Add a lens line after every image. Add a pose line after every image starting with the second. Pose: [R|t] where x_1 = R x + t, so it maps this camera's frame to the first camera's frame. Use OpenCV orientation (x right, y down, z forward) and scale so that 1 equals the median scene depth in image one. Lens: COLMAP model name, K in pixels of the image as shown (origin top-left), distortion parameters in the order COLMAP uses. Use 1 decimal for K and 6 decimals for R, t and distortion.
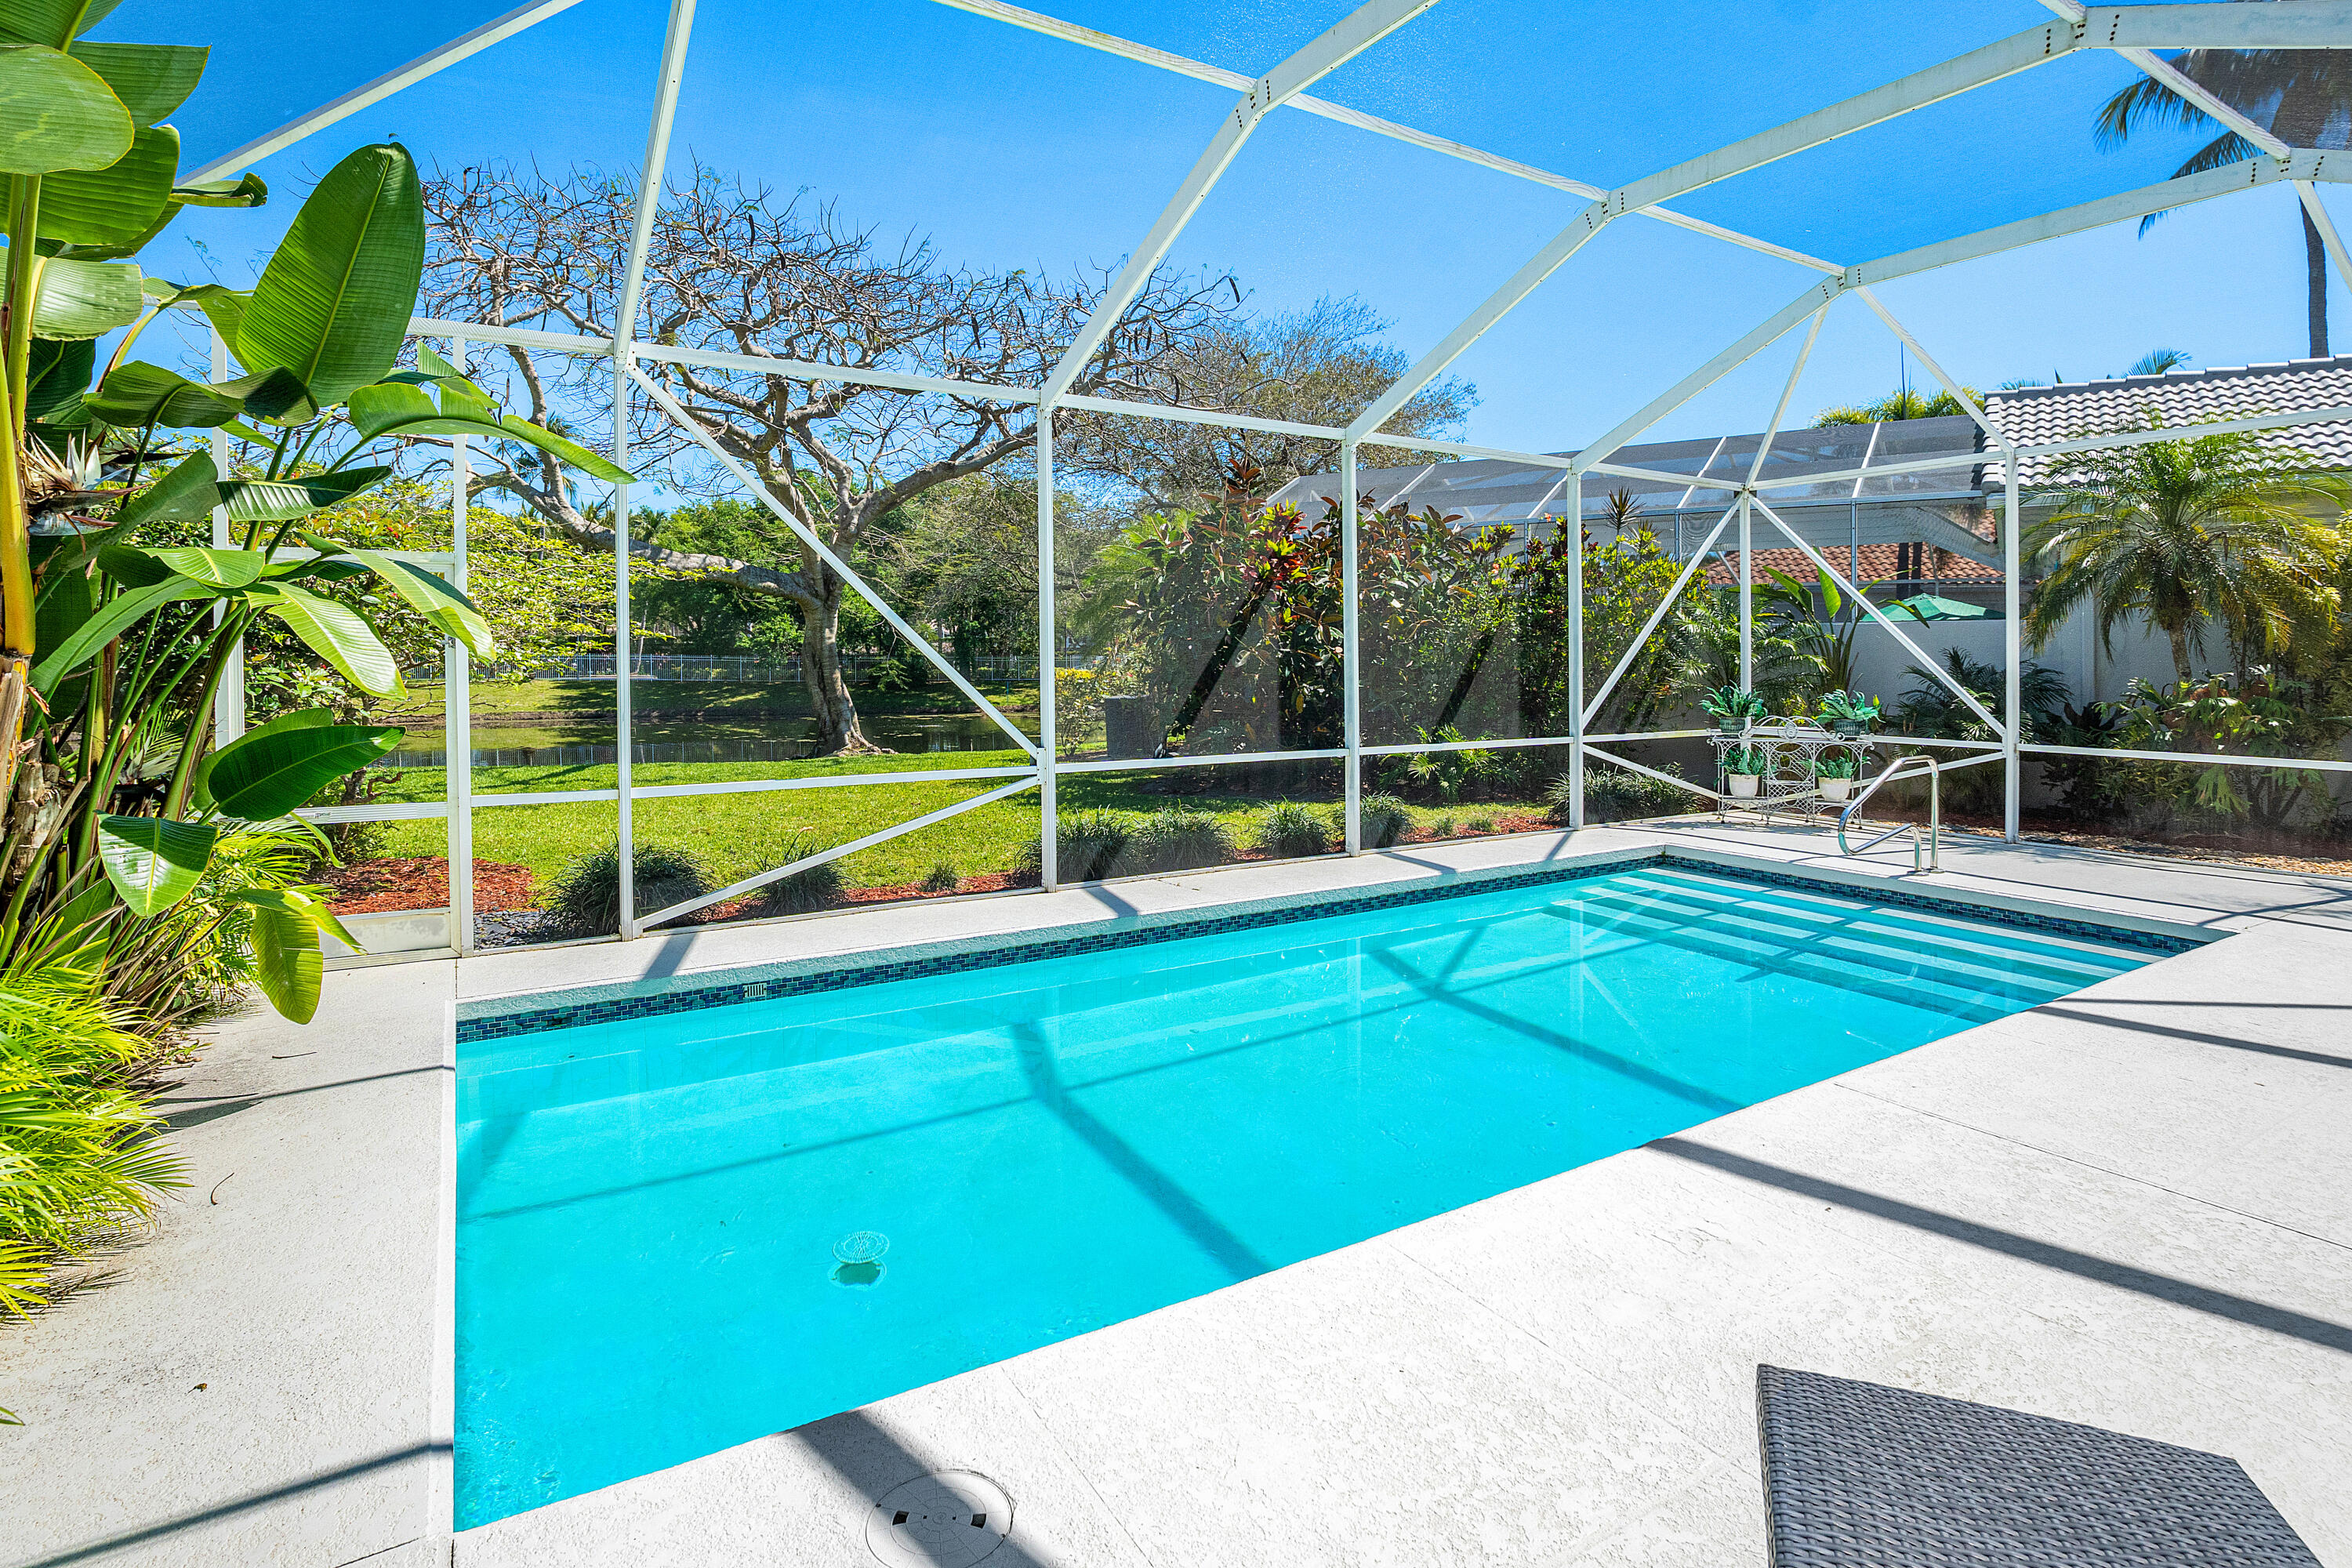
lens RADIAL K [[1135.9, 0, 1171.9], [0, 1135.9, 667.7], [0, 0, 1]] dist [-0.000960, -0.000071]
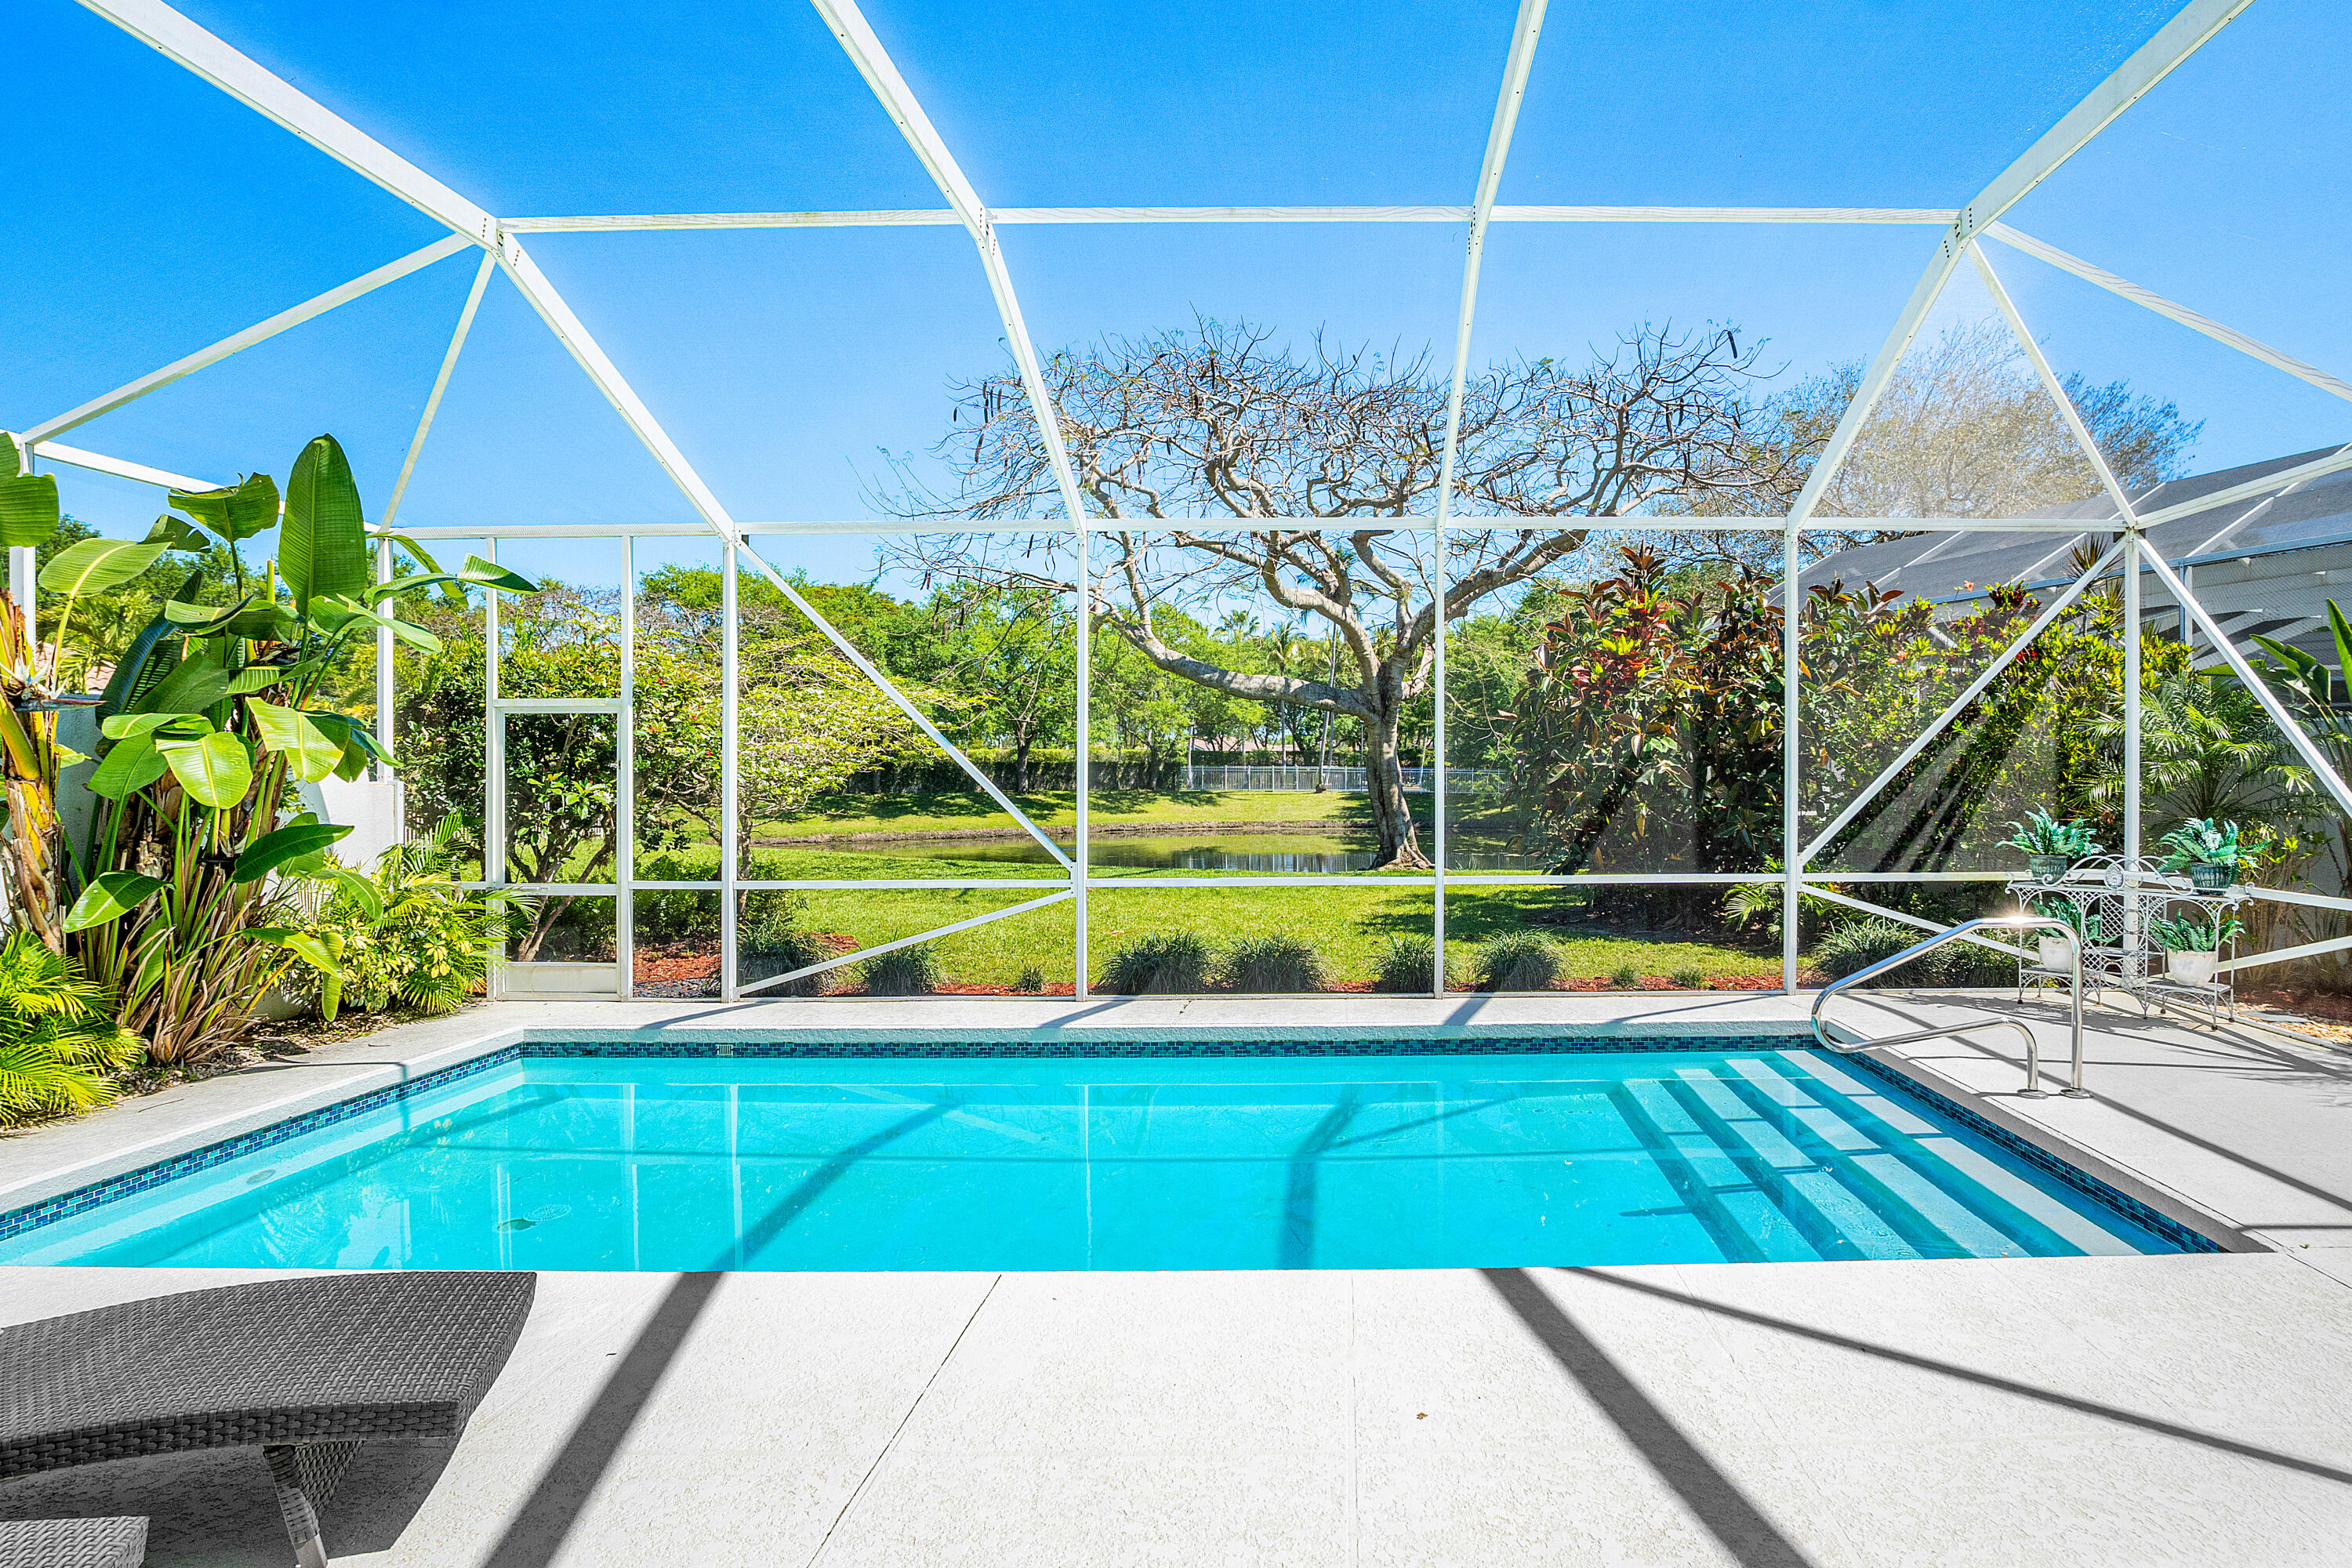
lens RADIAL K [[1190.3, 0, 1341.3], [0, 1190.3, 782.7], [0, 0, 1]] dist [-0.038293, 0.009972]
pose [[0.859919, 0.000456, -0.510430, 0.455244], [0.000552, 0.999998, 0.001823, -0.002246], [0.510430, -0.001849, 0.859917, 0.135107]]
